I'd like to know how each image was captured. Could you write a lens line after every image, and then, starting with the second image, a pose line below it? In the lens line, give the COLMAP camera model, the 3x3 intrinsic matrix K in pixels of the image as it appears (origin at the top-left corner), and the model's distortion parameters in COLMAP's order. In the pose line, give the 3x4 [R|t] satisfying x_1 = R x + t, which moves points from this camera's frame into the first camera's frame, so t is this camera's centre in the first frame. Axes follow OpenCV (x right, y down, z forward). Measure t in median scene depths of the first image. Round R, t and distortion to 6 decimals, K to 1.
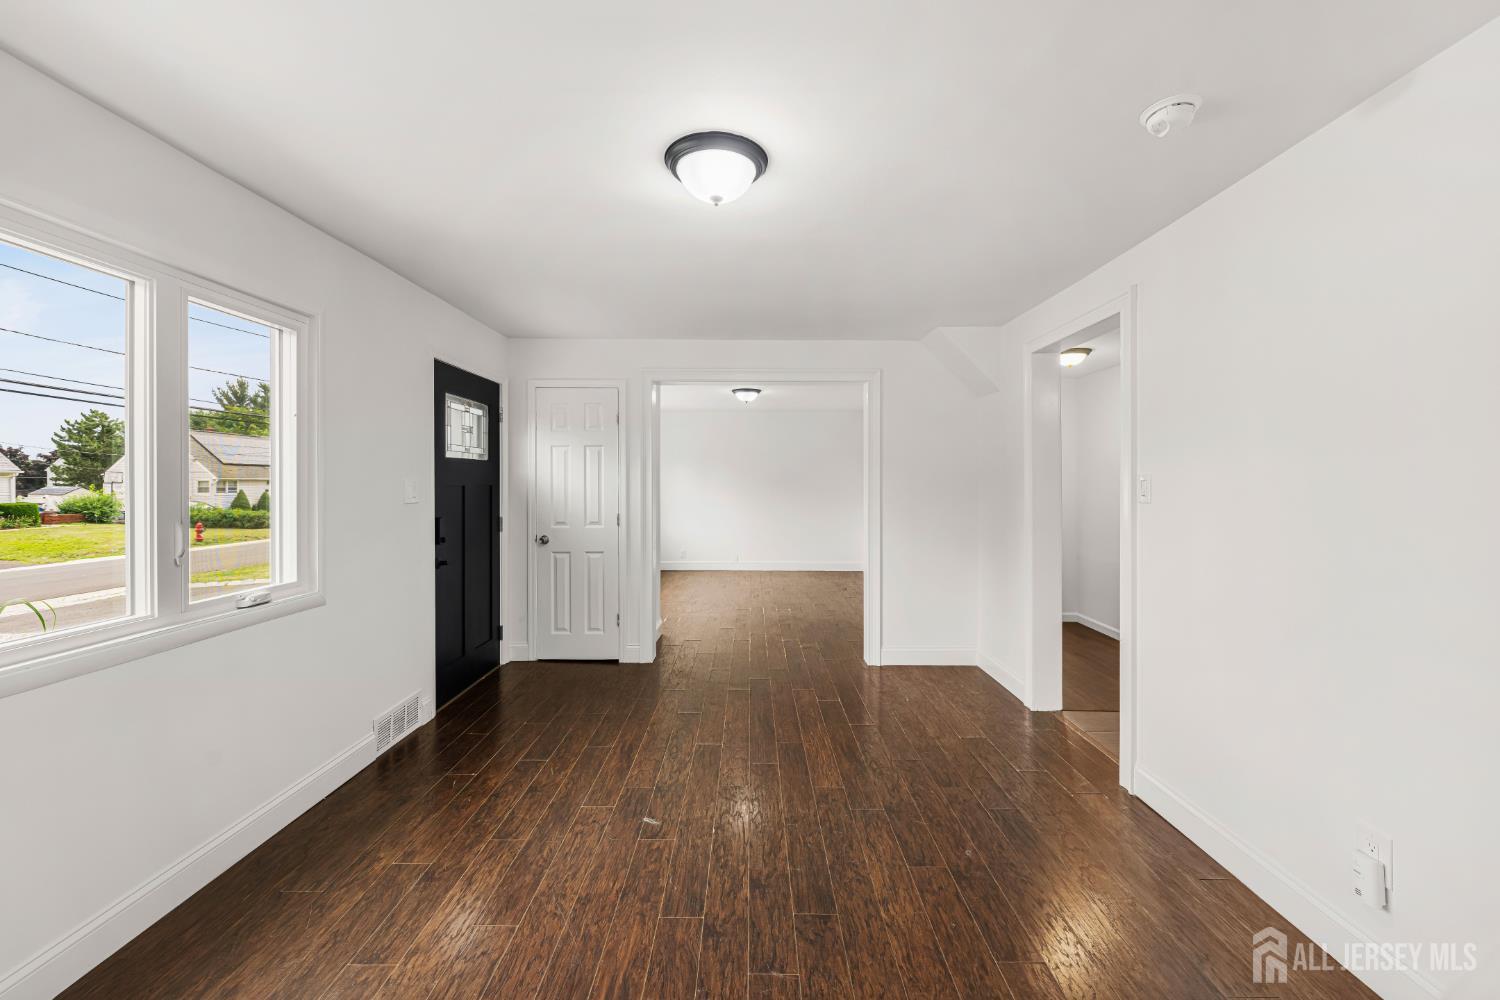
lens RADIAL K [[594.5, 0, 742.7], [0, 594.5, 477.2], [0, 0, 1]] dist [-0.000314, -0.000010]
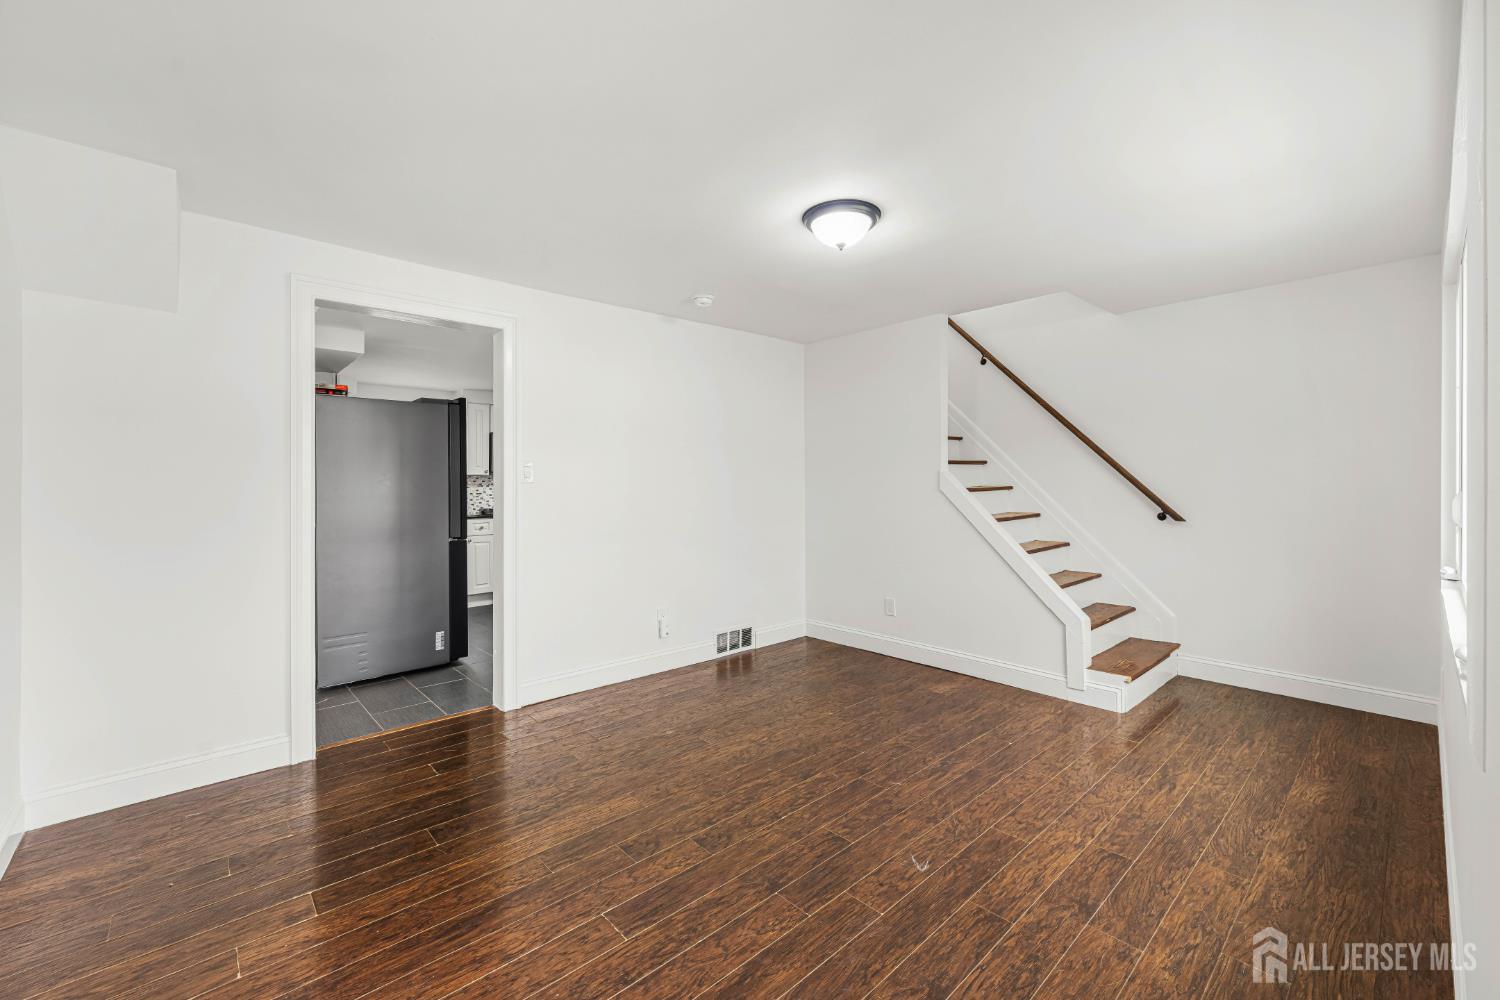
lens RADIAL K [[614.7, 0, 748.7], [0, 614.7, 479.3], [0, 0, 1]] dist [0.001736, 0.000066]
pose [[-0.684248, 0.004490, 0.729235, -0.668101], [-0.003924, 0.999944, -0.009839, 0.046312], [-0.729238, -0.009594, -0.684192, 1.554437]]
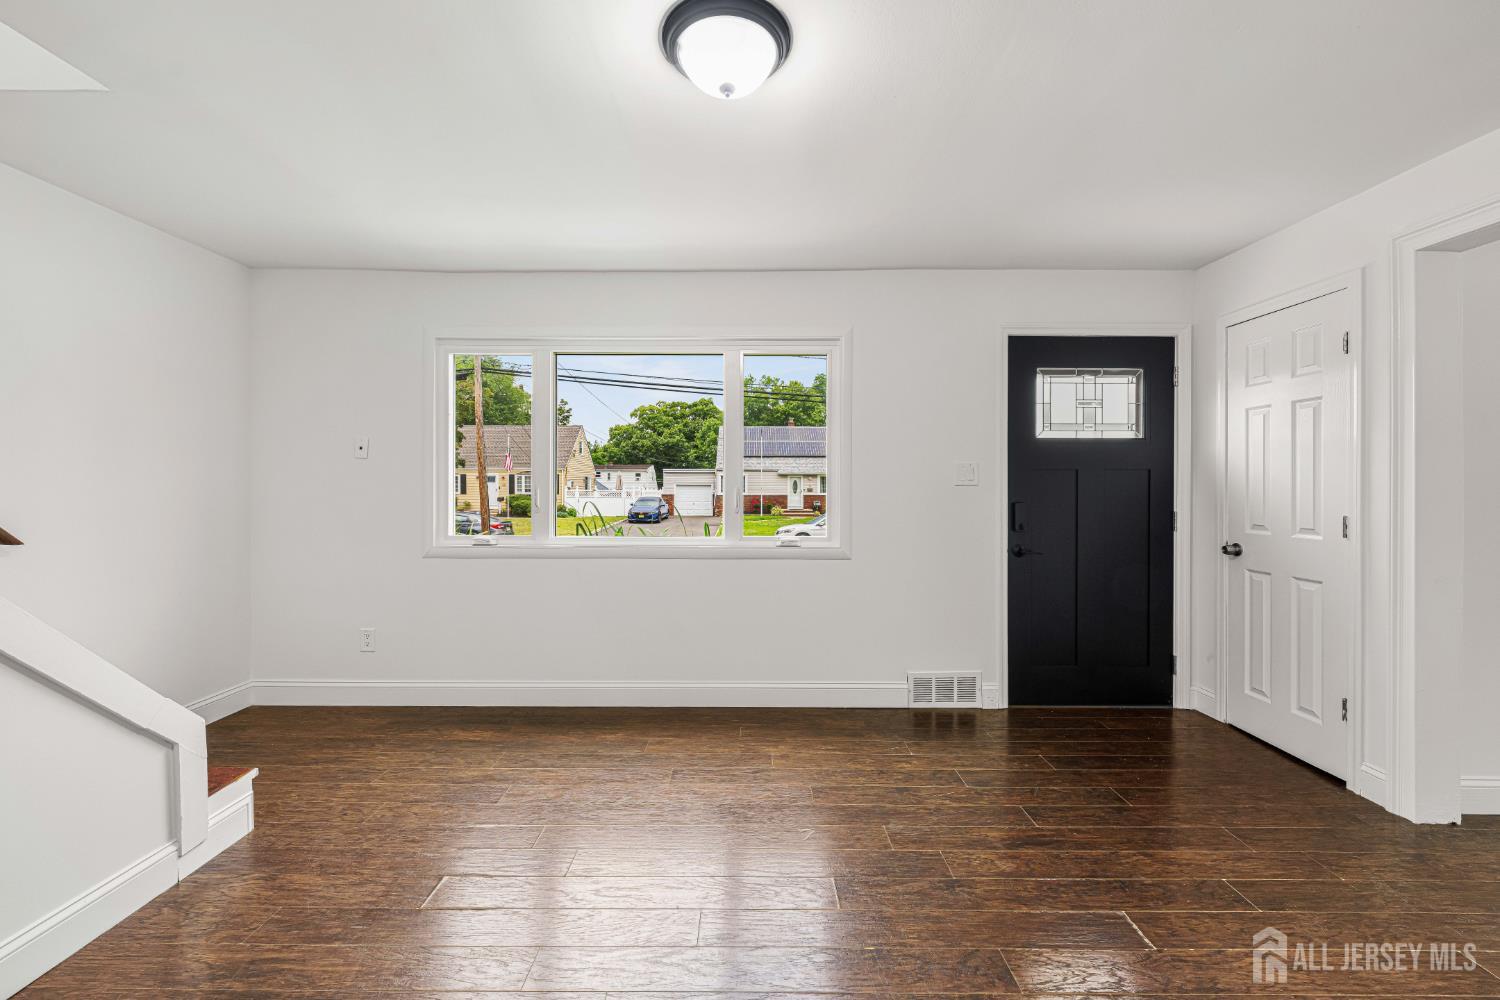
lens RADIAL K [[591.3, 0, 747.9], [0, 591.3, 482.7], [0, 0, 1]] dist [-0.000605, -0.000146]
pose [[0.008243, -0.001629, -0.999965, 0.573168], [0.004572, 0.999988, -0.001591, 0.048533], [0.999956, -0.004559, 0.008250, 0.764195]]
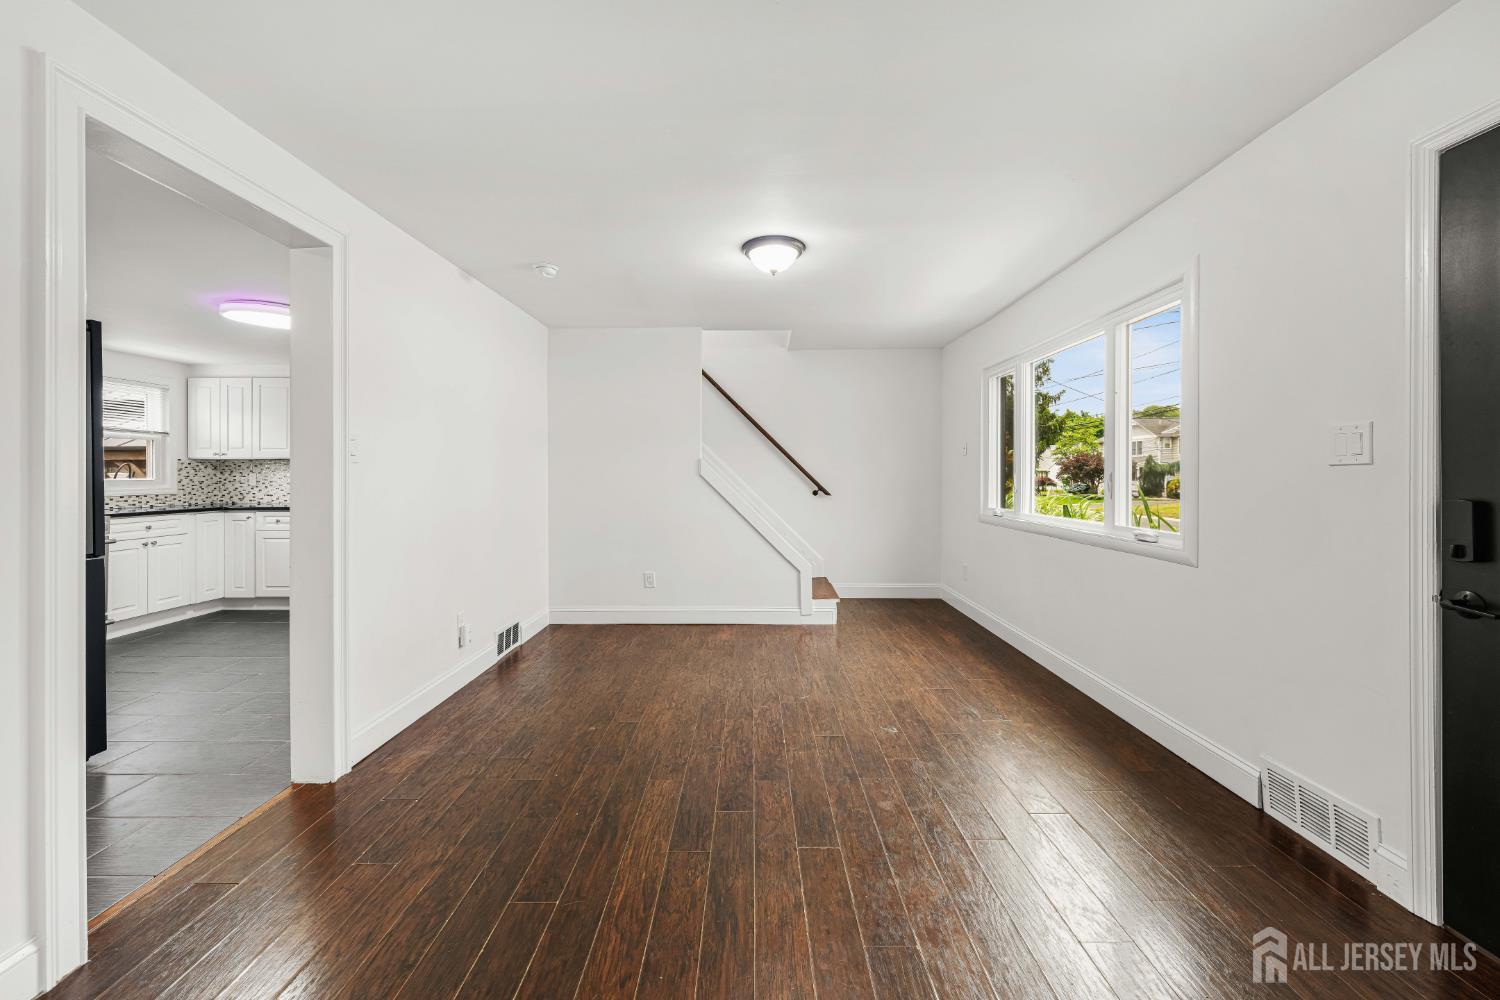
lens RADIAL K [[594.5, 0, 742.7], [0, 594.5, 477.2], [0, 0, 1]] dist [-0.000314, -0.000010]
pose [[-0.999994, 0.002665, 0.002399, 0.025517], [0.002658, 0.999992, -0.002834, 0.069814], [-0.002406, -0.002828, -0.999993, 1.943301]]
